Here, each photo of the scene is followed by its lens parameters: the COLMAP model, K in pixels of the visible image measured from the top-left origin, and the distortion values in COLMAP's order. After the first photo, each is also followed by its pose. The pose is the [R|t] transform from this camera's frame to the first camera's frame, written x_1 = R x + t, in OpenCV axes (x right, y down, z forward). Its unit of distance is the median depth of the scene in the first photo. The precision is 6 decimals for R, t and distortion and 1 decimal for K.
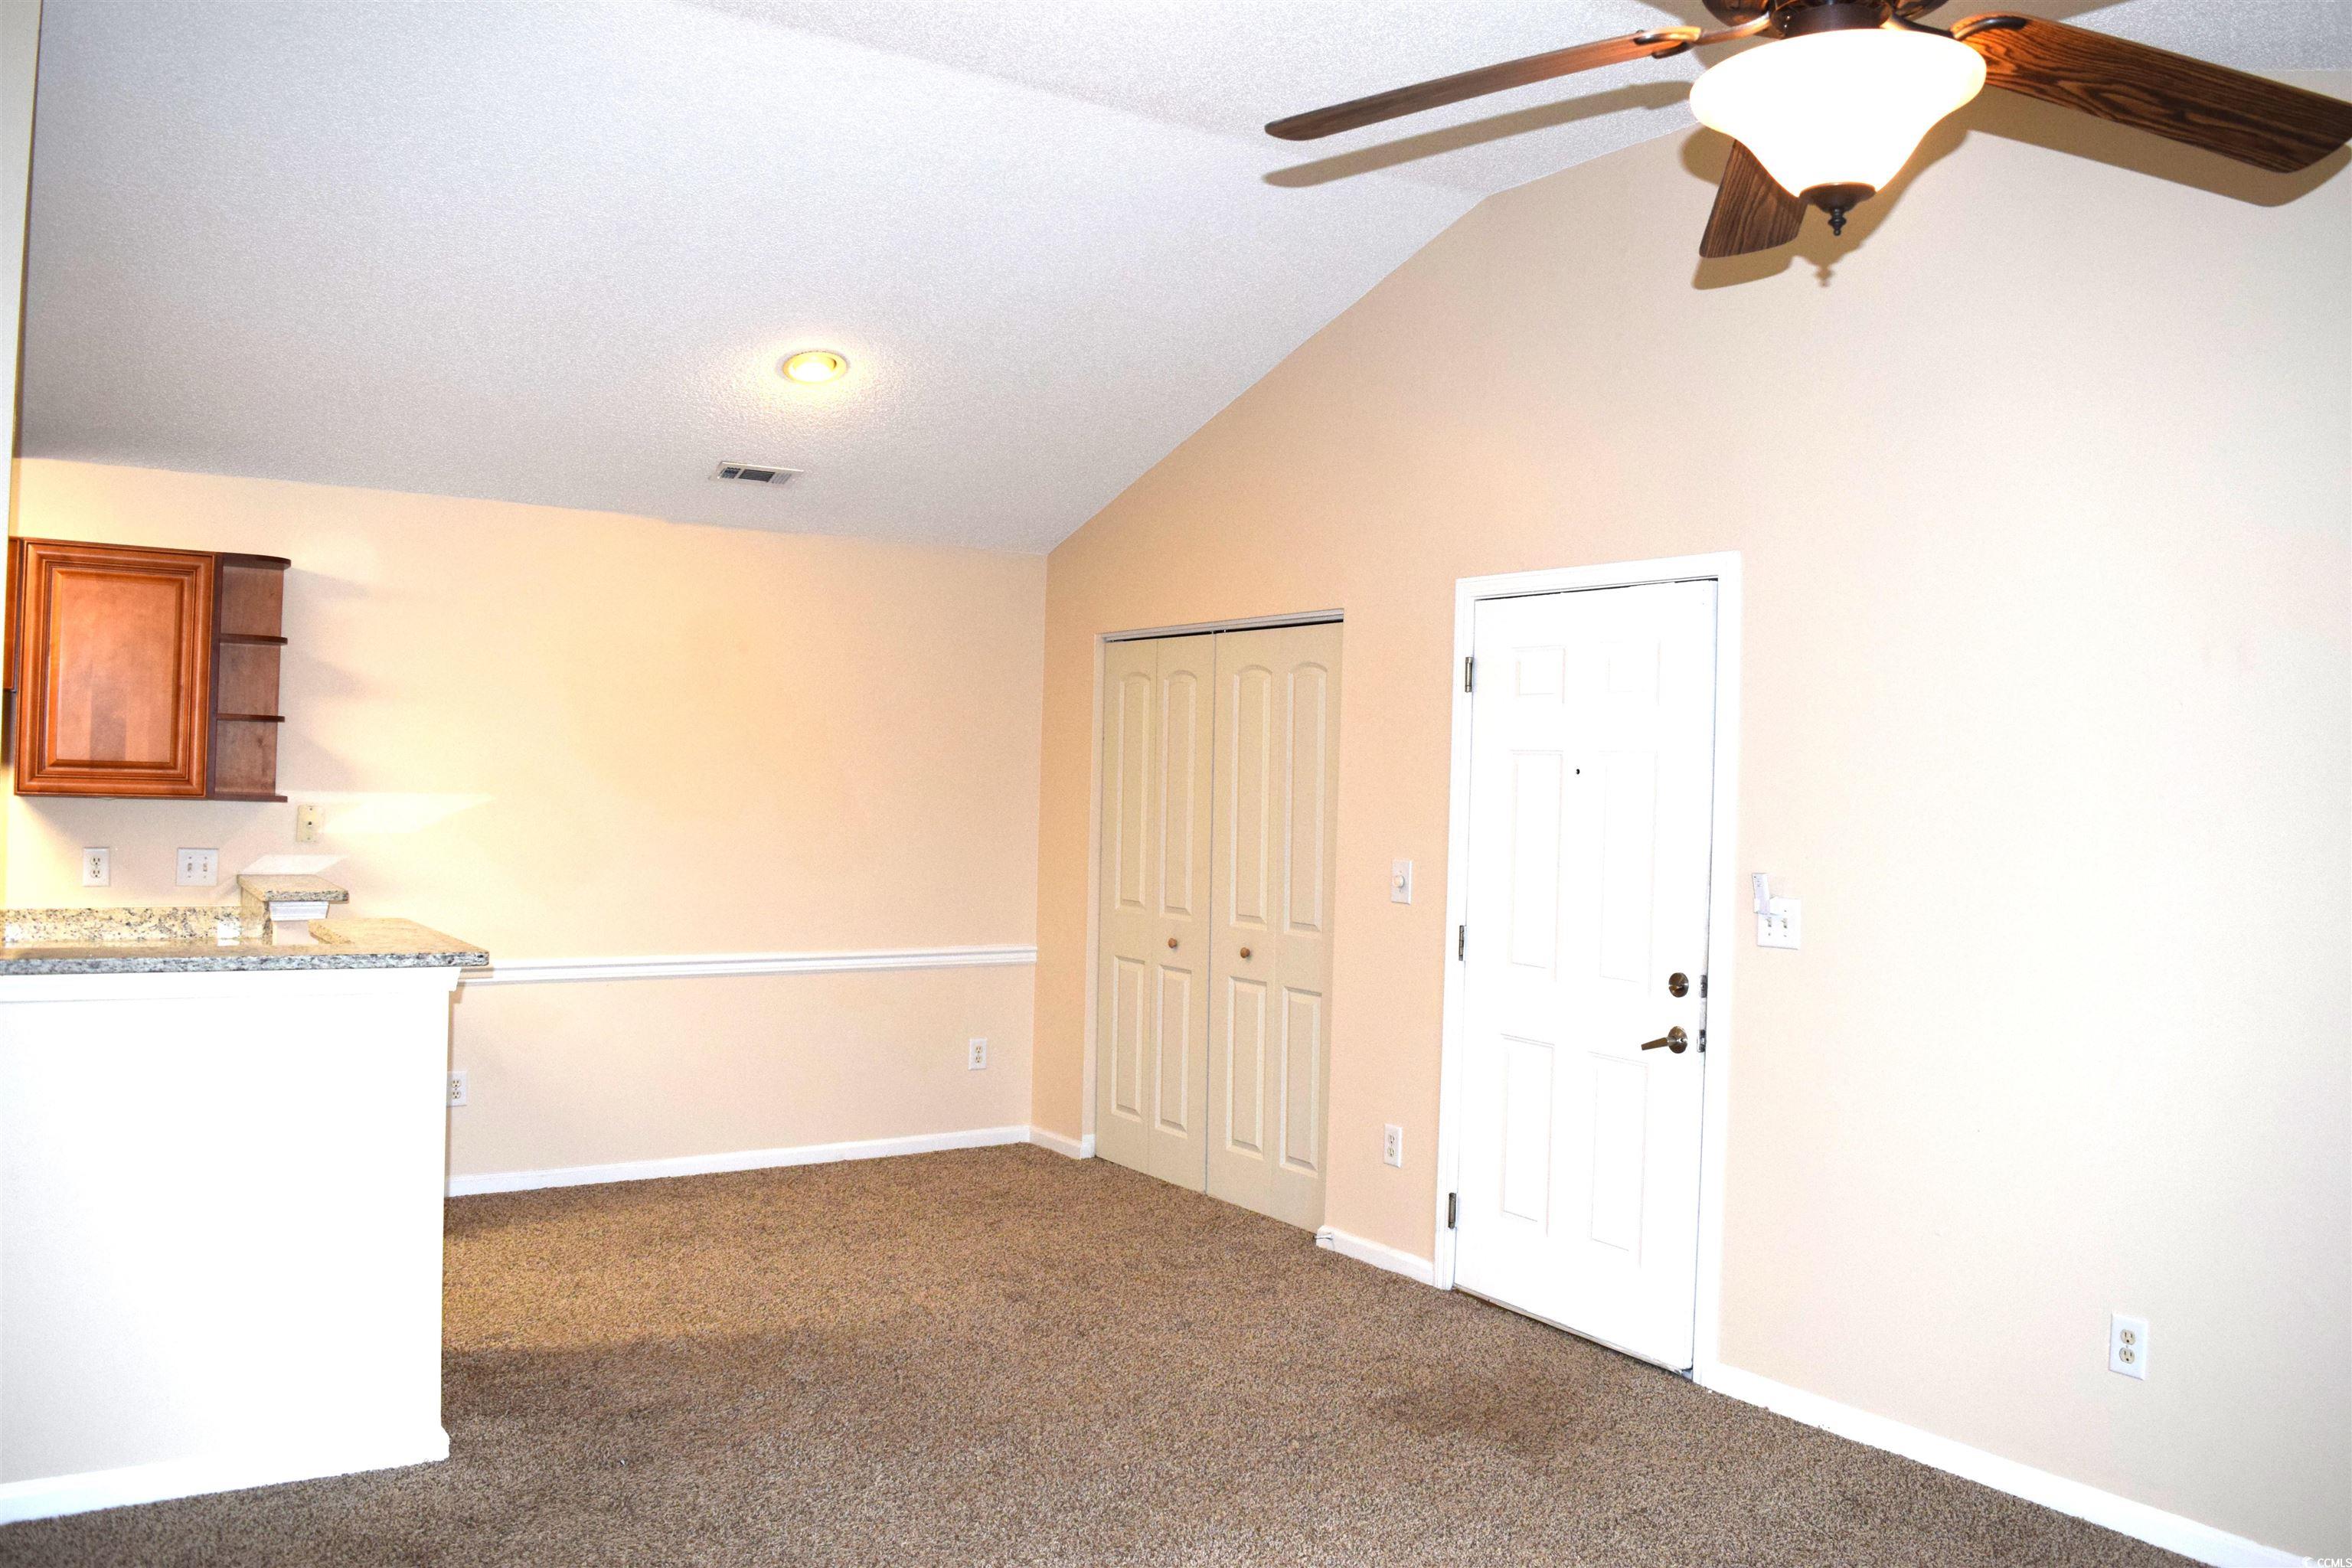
lens RADIAL K [[1854.9, 0, 1186.0], [0, 1854.9, 772.0], [0, 0, 1]] dist [-0.092781, 0.015513]
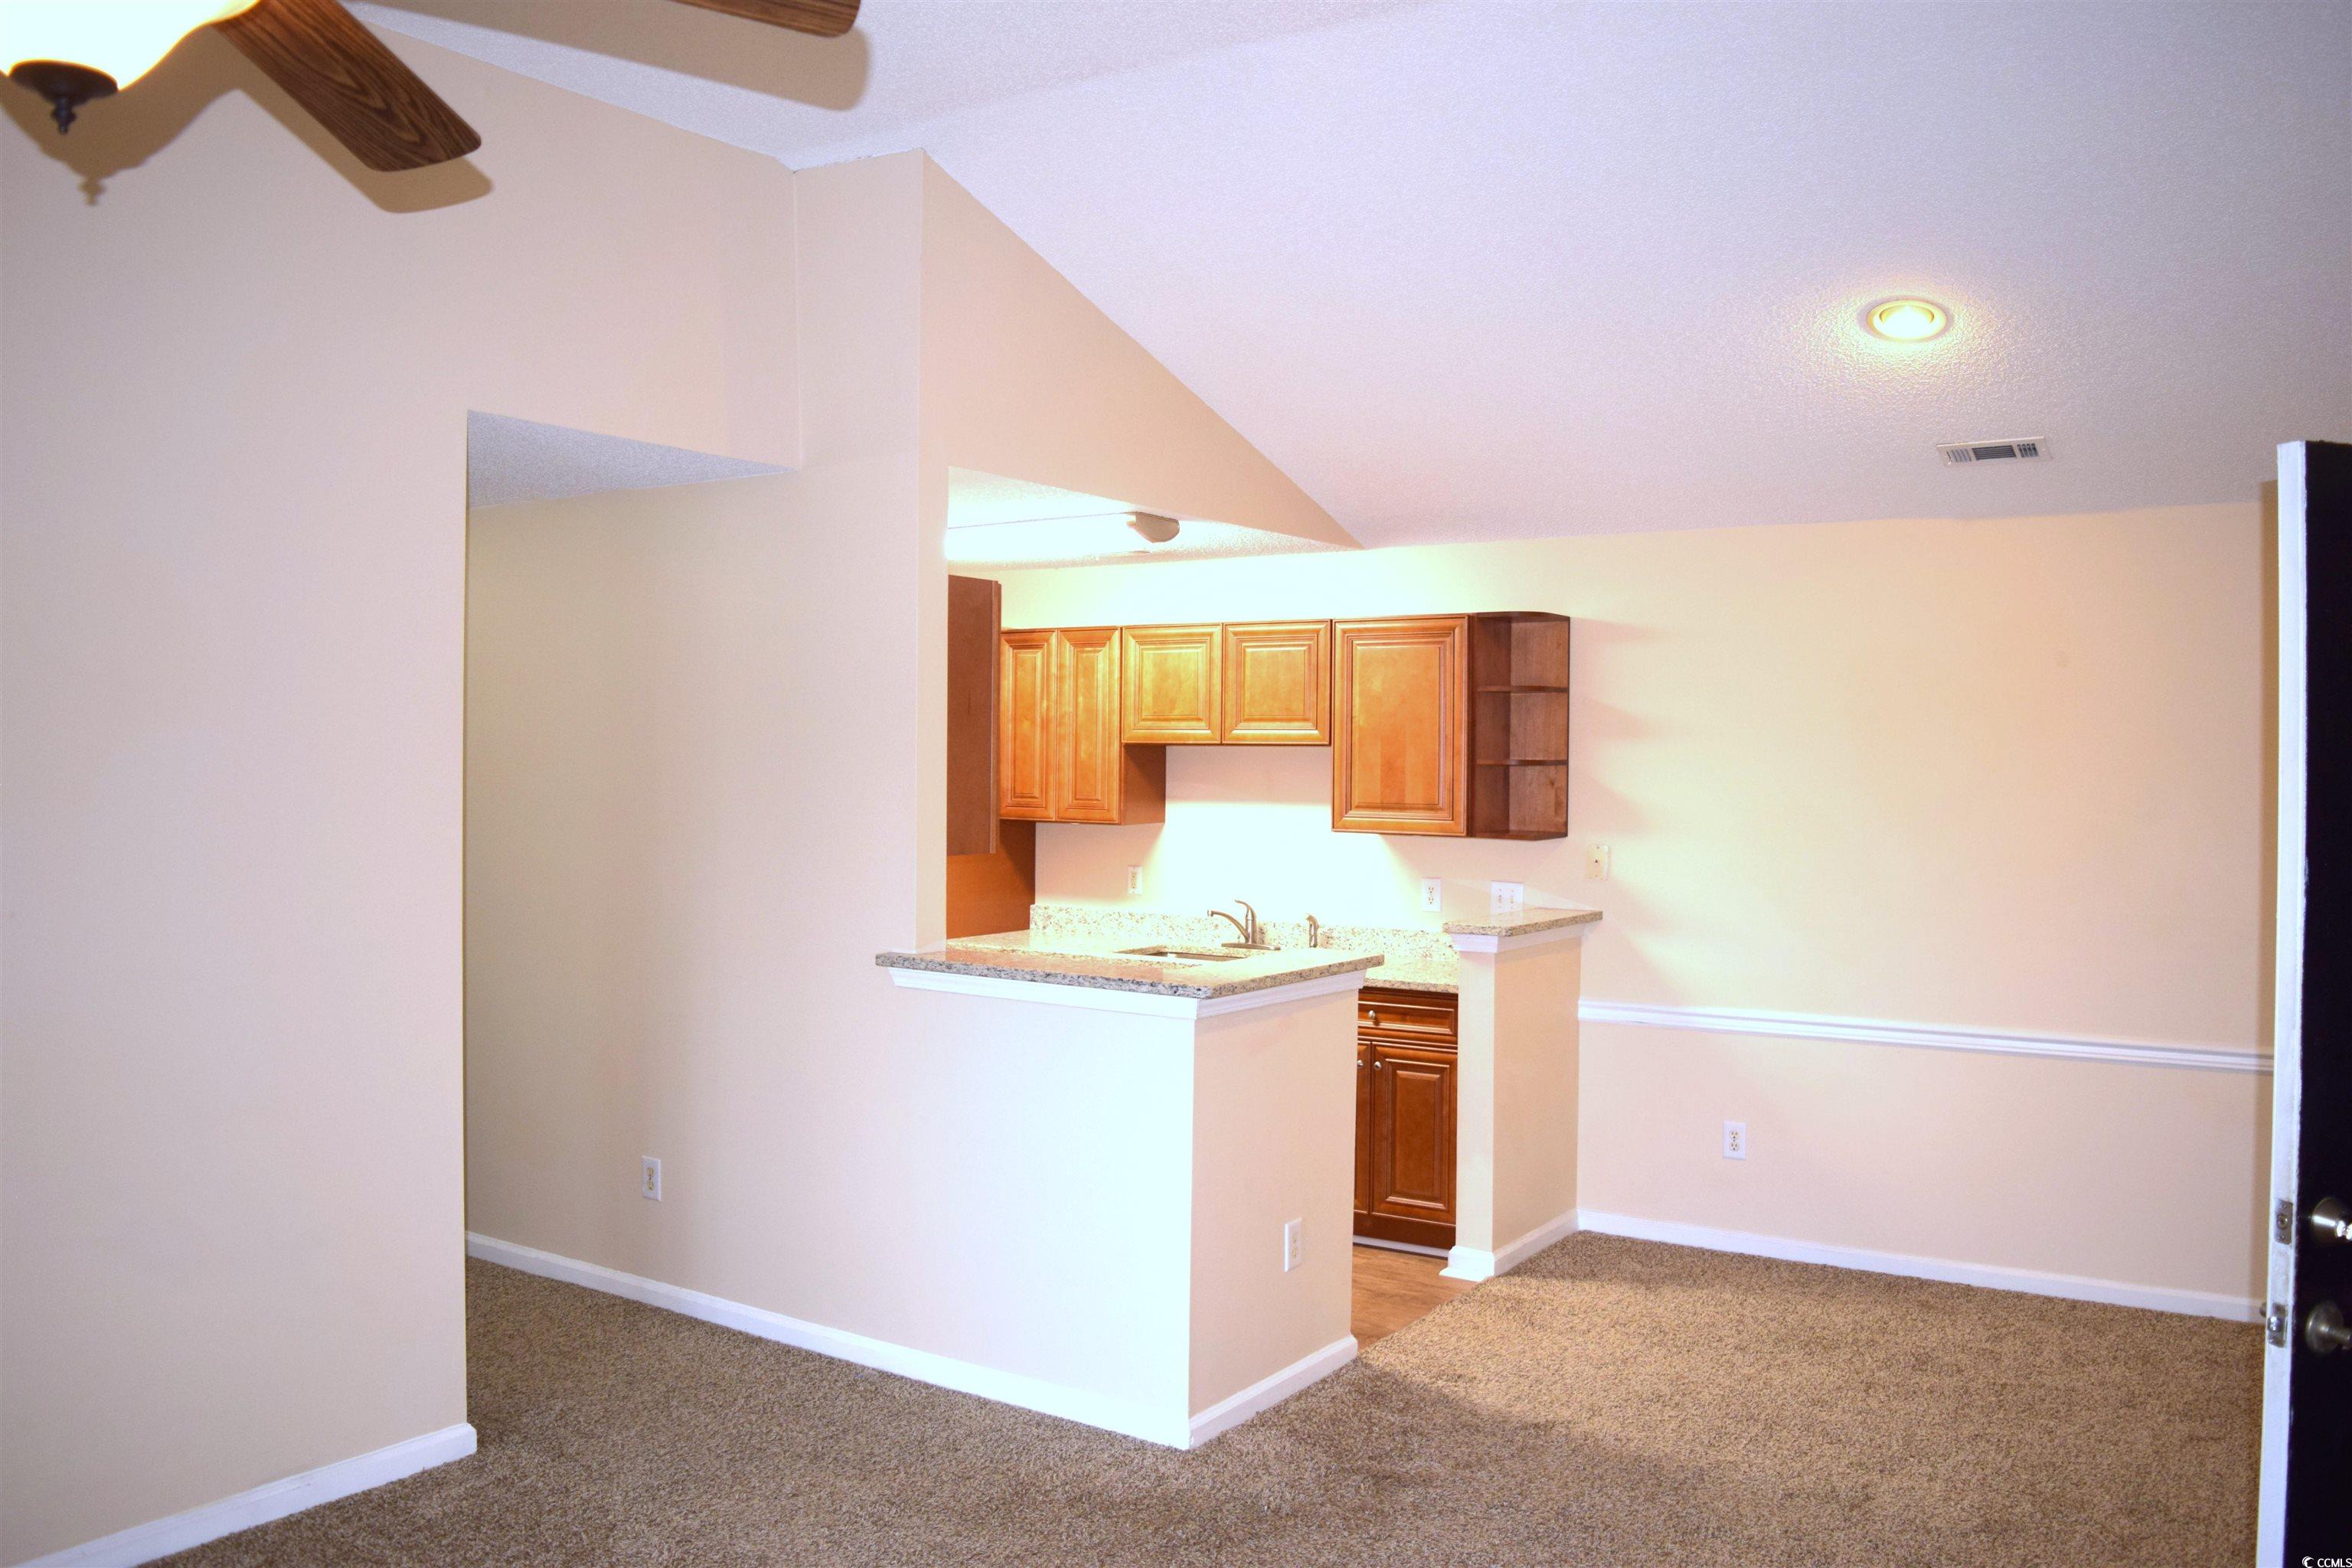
lens RADIAL K [[1854.9, 0, 1186.0], [0, 1854.9, 772.0], [0, 0, 1]] dist [-0.092781, 0.015513]
pose [[0.383915, -0.018330, -0.923186, 0.446290], [0.003253, 0.999824, -0.018499, -0.004576], [0.923363, 0.004099, 0.383907, 0.417907]]
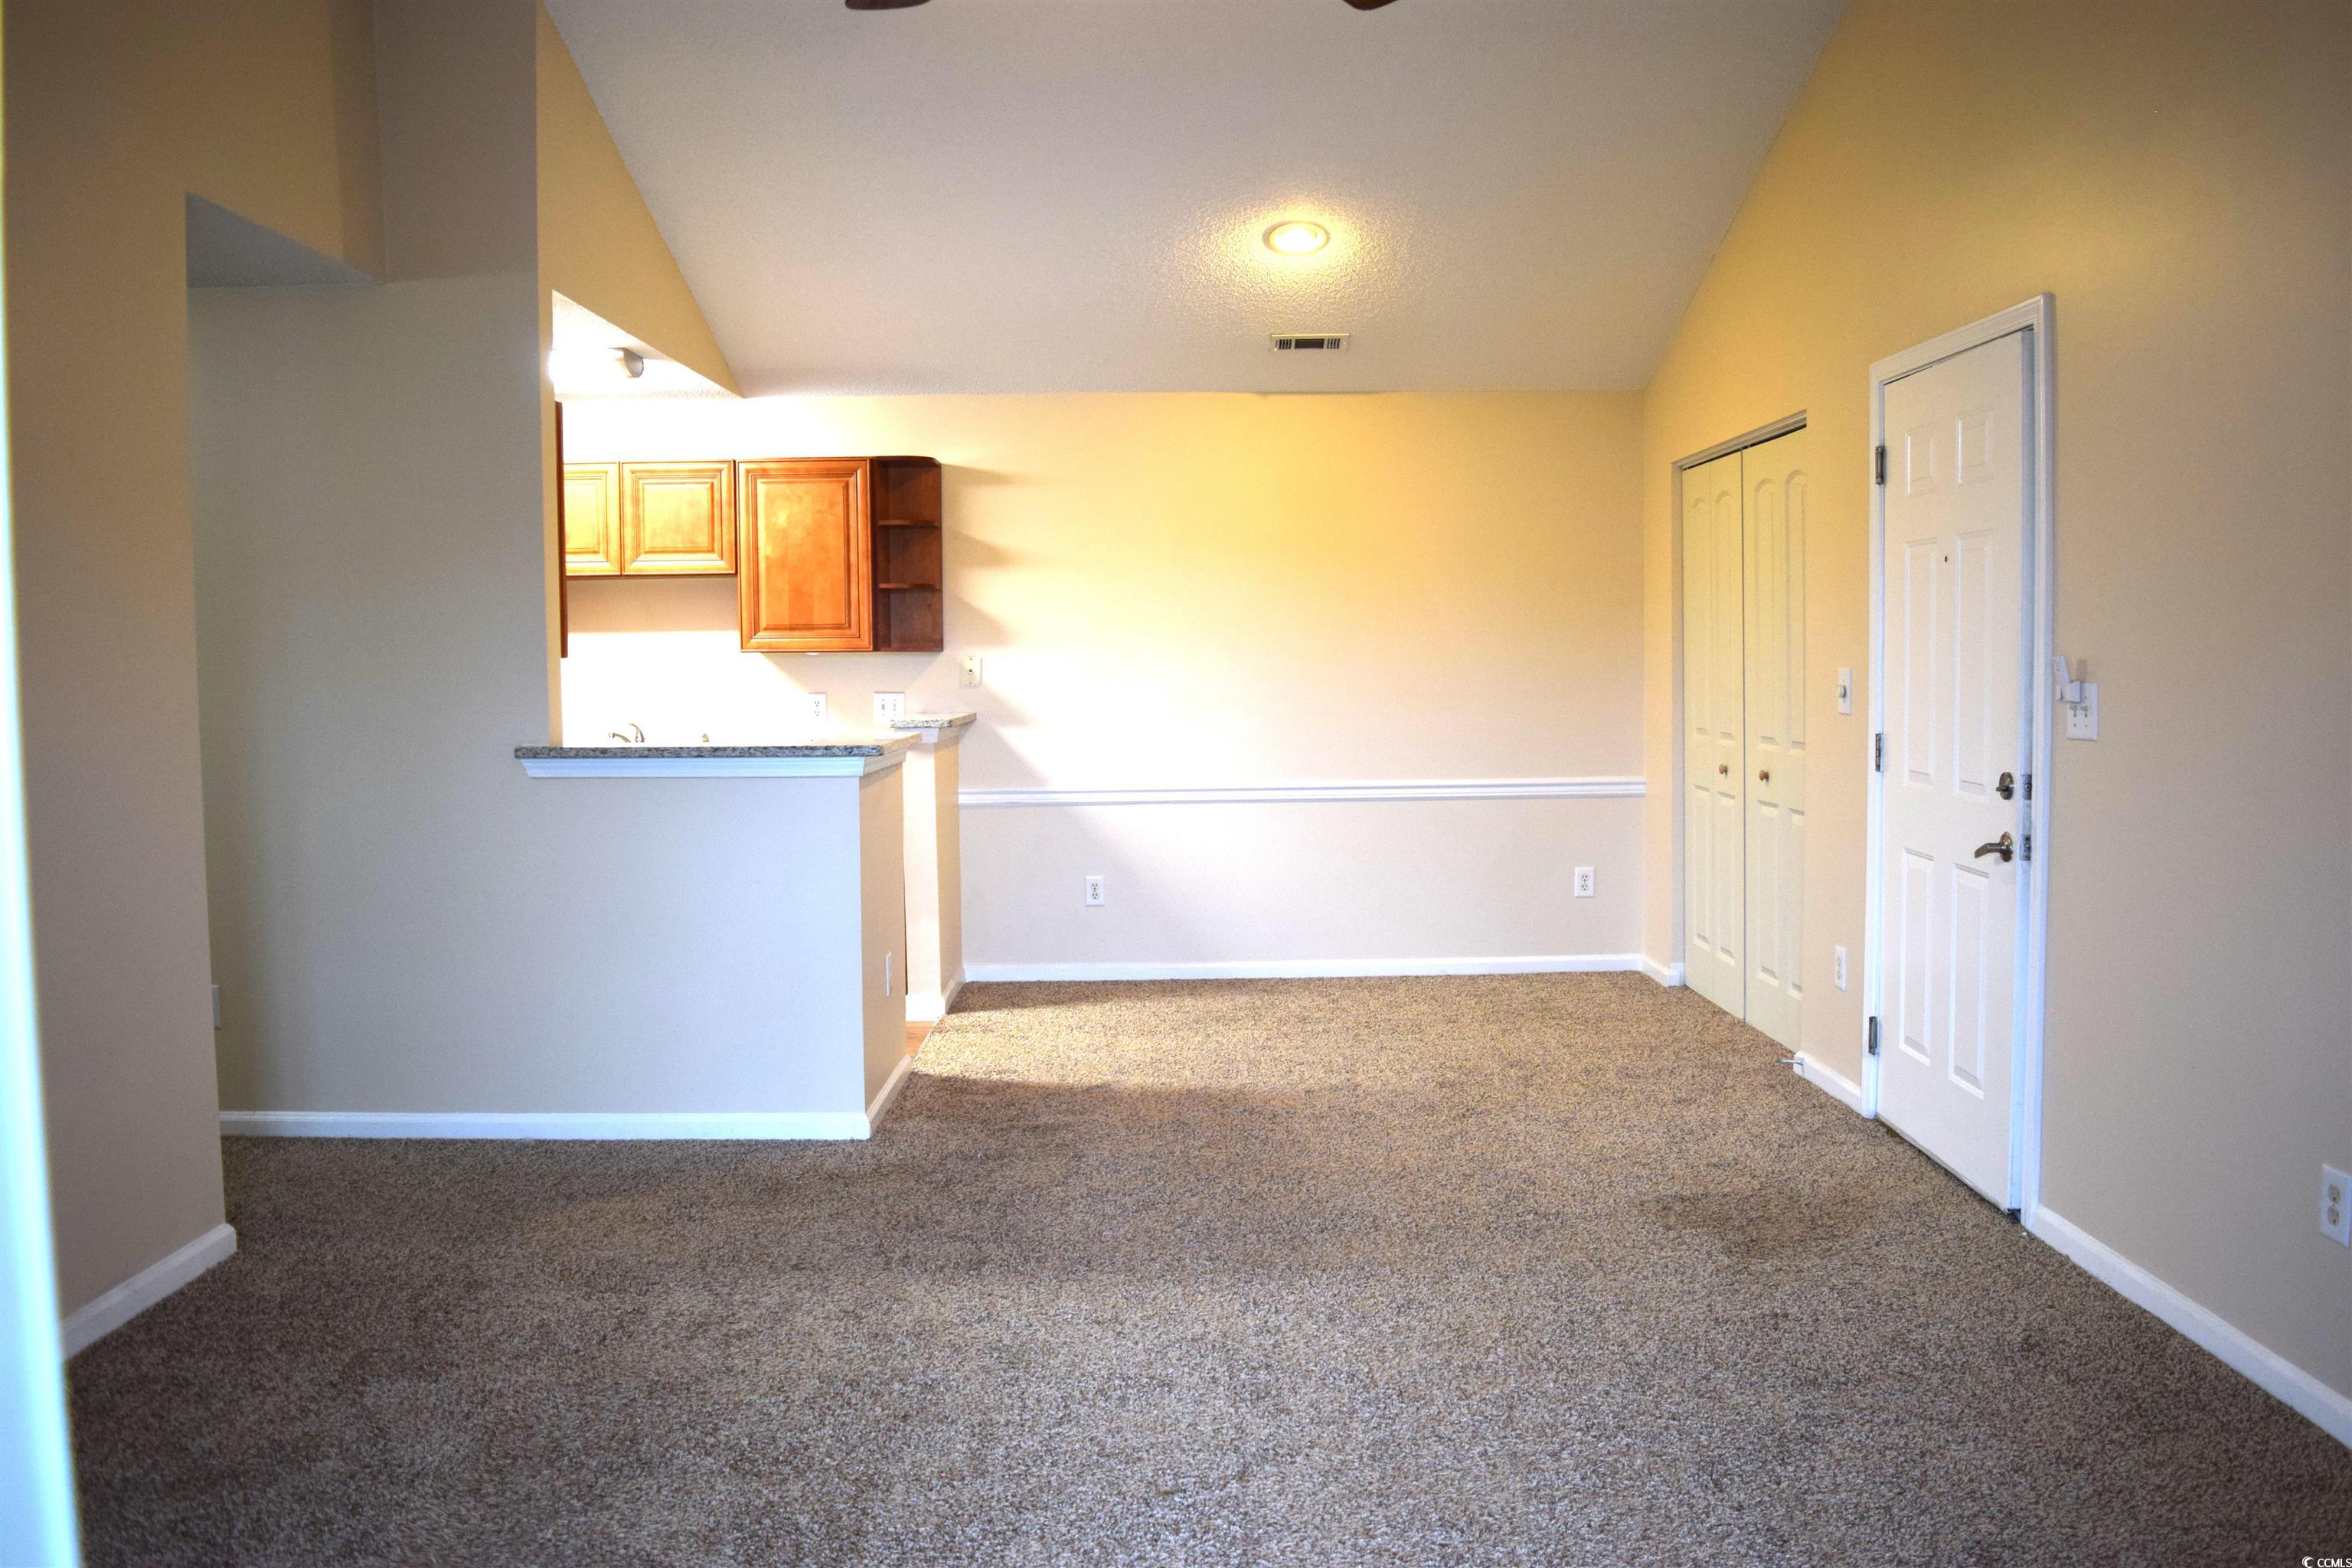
lens RADIAL K [[1854.9, 0, 1186.0], [0, 1854.9, 772.0], [0, 0, 1]] dist [-0.092781, 0.015513]
pose [[0.834110, -0.001931, -0.551595, 0.370479], [0.035215, 0.998140, 0.049758, 0.043823], [0.550473, -0.060928, 0.832626, 0.030442]]
